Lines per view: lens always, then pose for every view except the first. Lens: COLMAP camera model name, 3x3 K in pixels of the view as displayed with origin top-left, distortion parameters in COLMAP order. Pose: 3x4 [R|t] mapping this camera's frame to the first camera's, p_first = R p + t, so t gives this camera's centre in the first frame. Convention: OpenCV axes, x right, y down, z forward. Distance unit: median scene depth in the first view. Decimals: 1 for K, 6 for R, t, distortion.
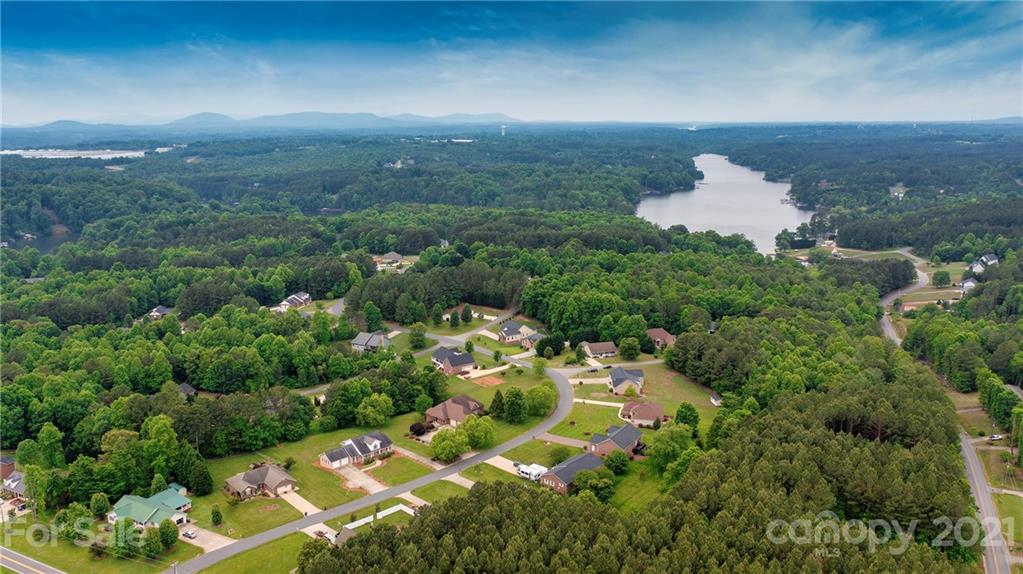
lens RADIAL K [[802.1, 0, 512.0], [0, 802.1, 285.3], [0, 0, 1]] dist [-0.022822, 0.011958]
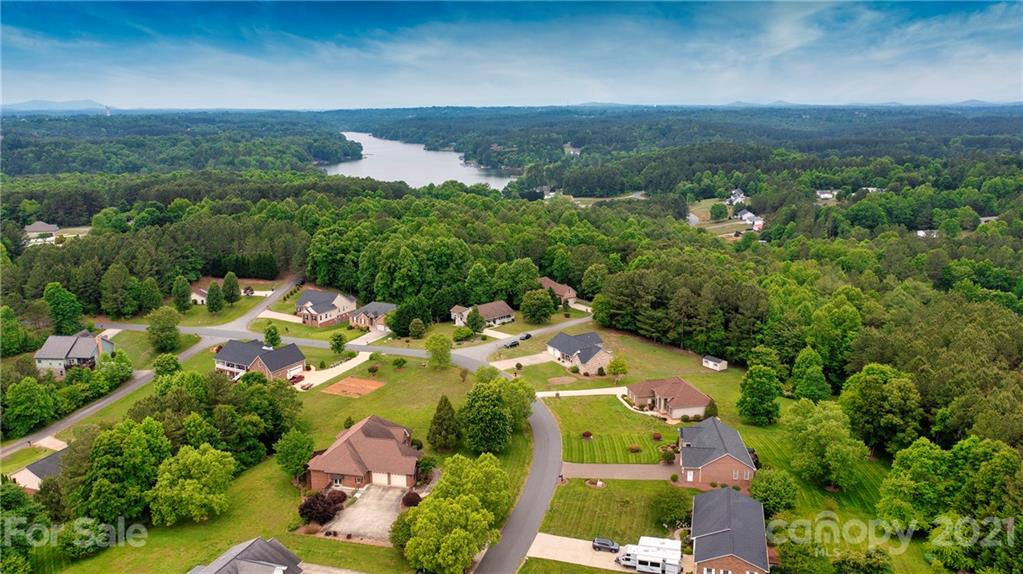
lens RADIAL K [[802.1, 0, 509.8], [0, 802.1, 291.8], [0, 0, 1]] dist [-0.022822, 0.011958]
pose [[0.895375, -0.099036, 0.434161, -0.135358], [0.089649, 0.995083, 0.042103, 0.032210], [-0.436196, 0.001224, 0.899851, 0.362847]]
